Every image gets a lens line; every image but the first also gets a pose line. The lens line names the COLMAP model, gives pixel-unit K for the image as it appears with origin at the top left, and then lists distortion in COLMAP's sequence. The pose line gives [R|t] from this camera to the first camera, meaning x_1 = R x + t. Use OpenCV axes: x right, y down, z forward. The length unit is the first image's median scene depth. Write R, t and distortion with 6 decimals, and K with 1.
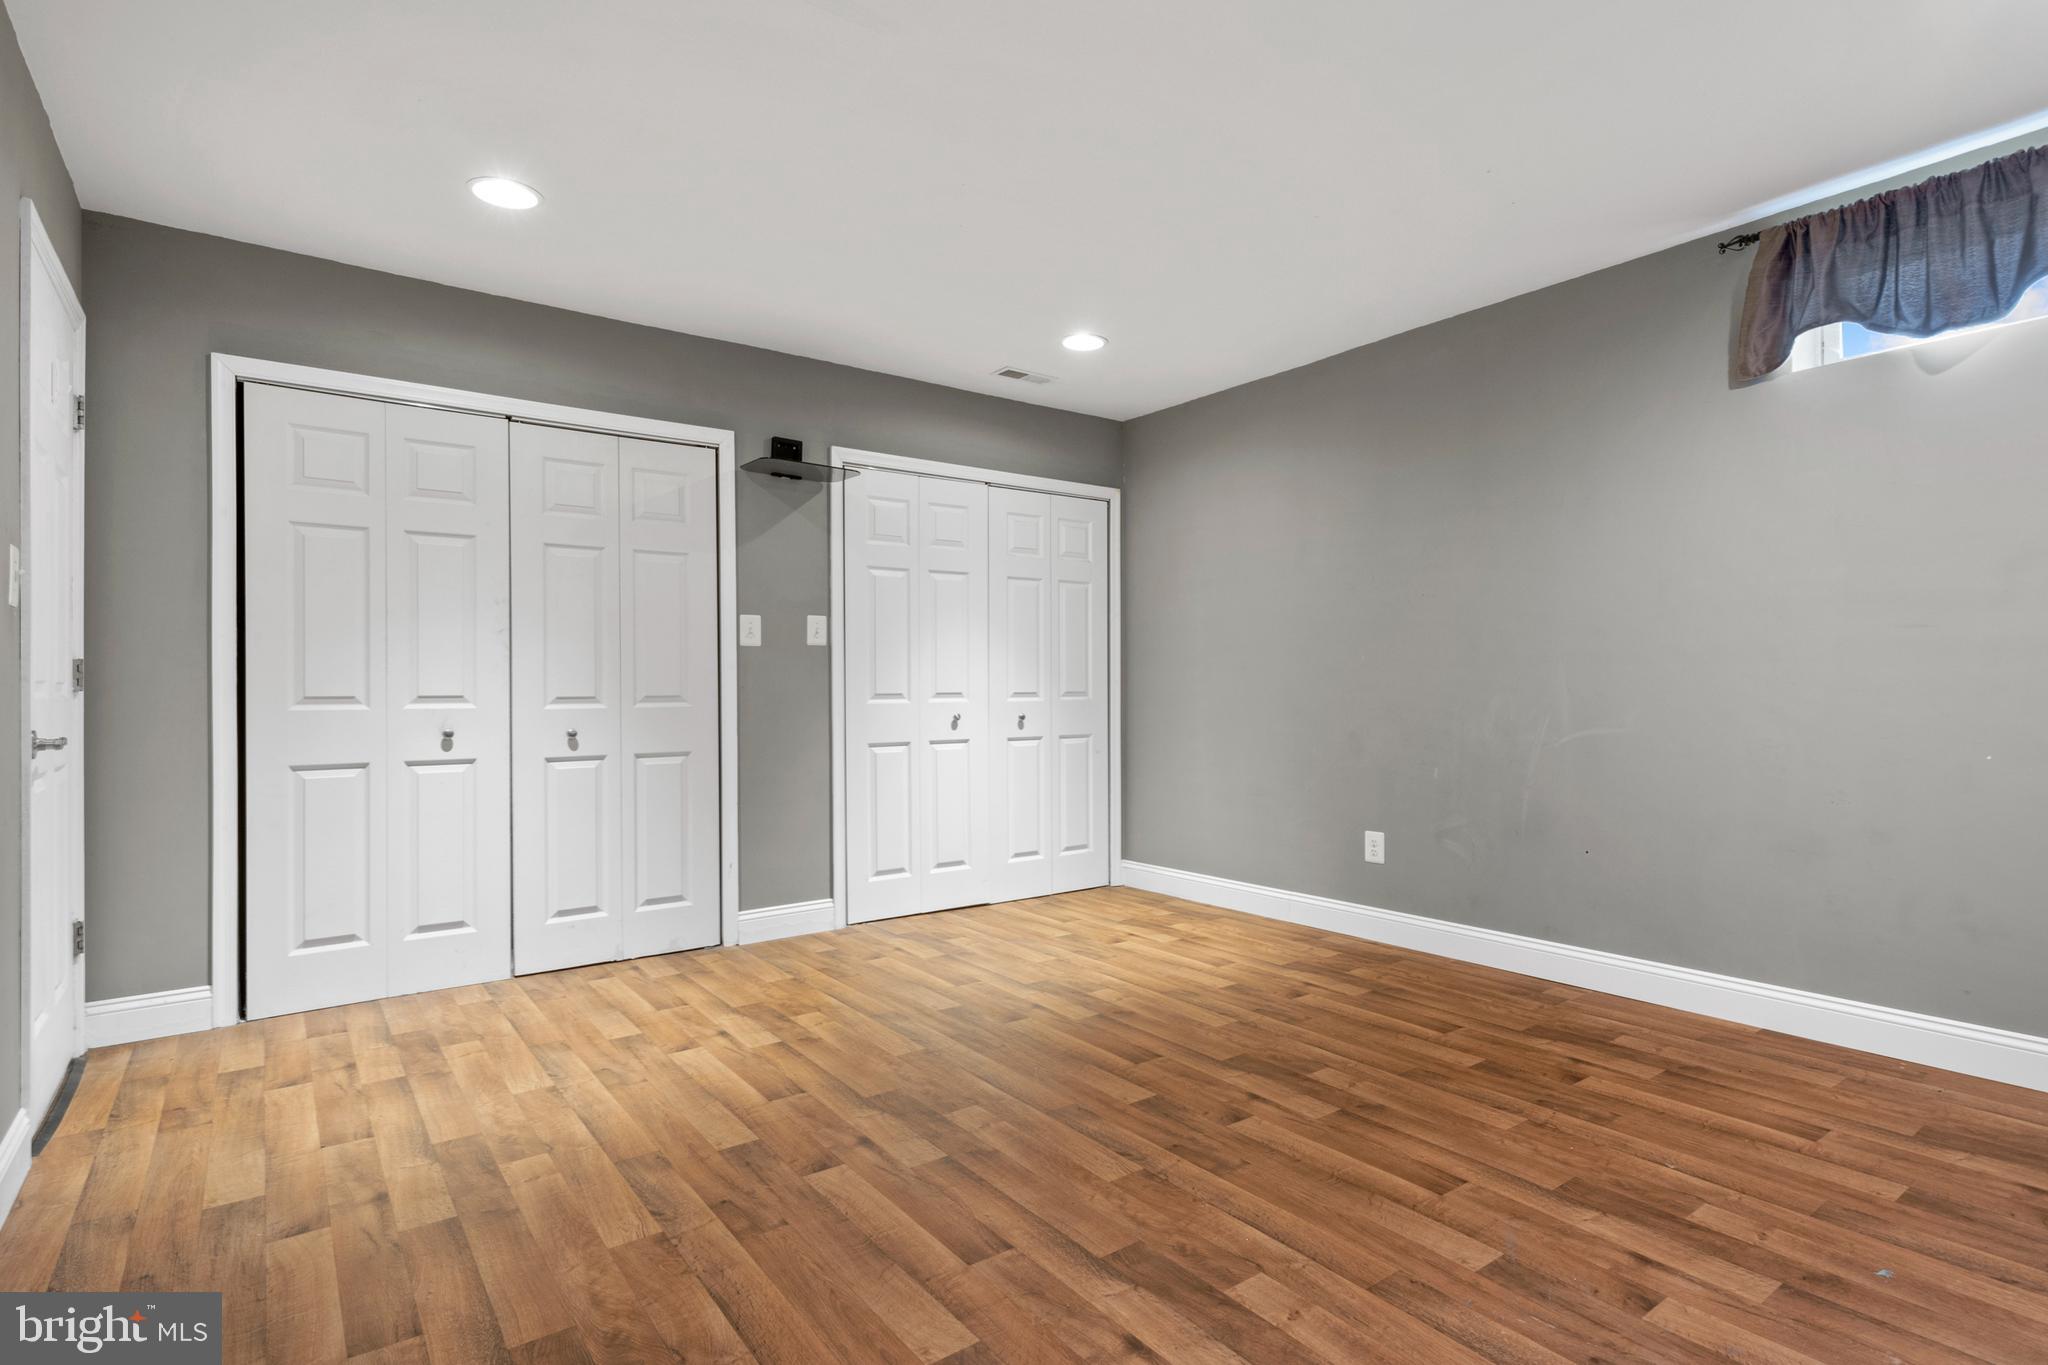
lens RADIAL K [[1033.3, 0, 1023.2], [0, 1033.3, 663.4], [0, 0, 1]] dist [0.002179, 0.000434]
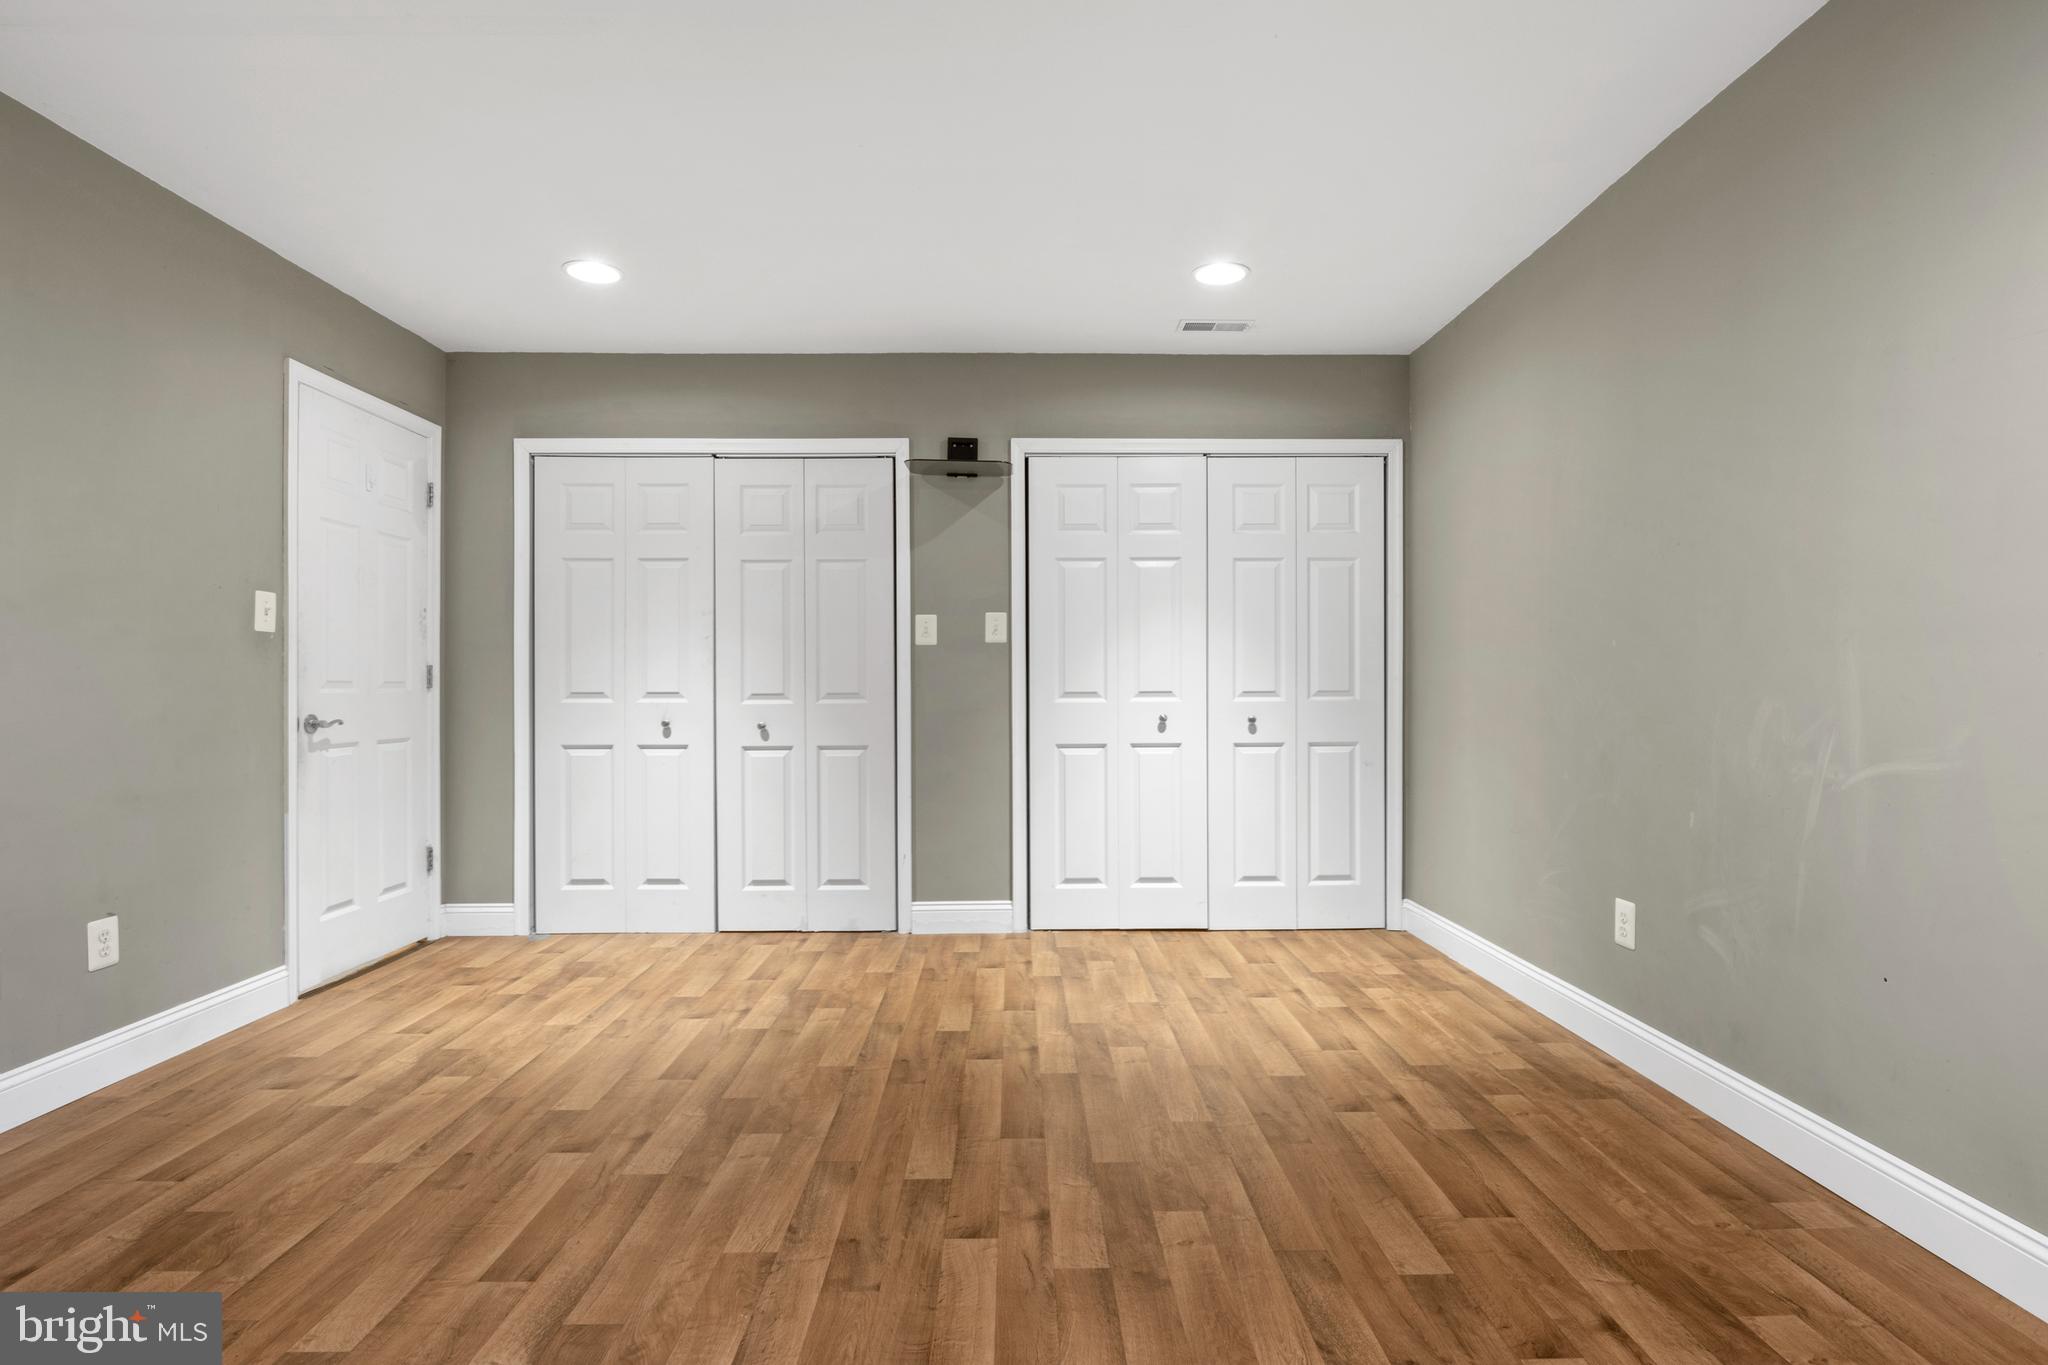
lens RADIAL K [[1020.7, 0, 1024.7], [0, 1020.7, 666.0], [0, 0, 1]] dist [-0.013164, 0.000926]
pose [[0.811287, -0.009802, -0.584566, 0.446757], [0.013404, 0.999908, 0.001836, 0.003885], [0.584495, -0.009325, 0.811344, 0.256188]]
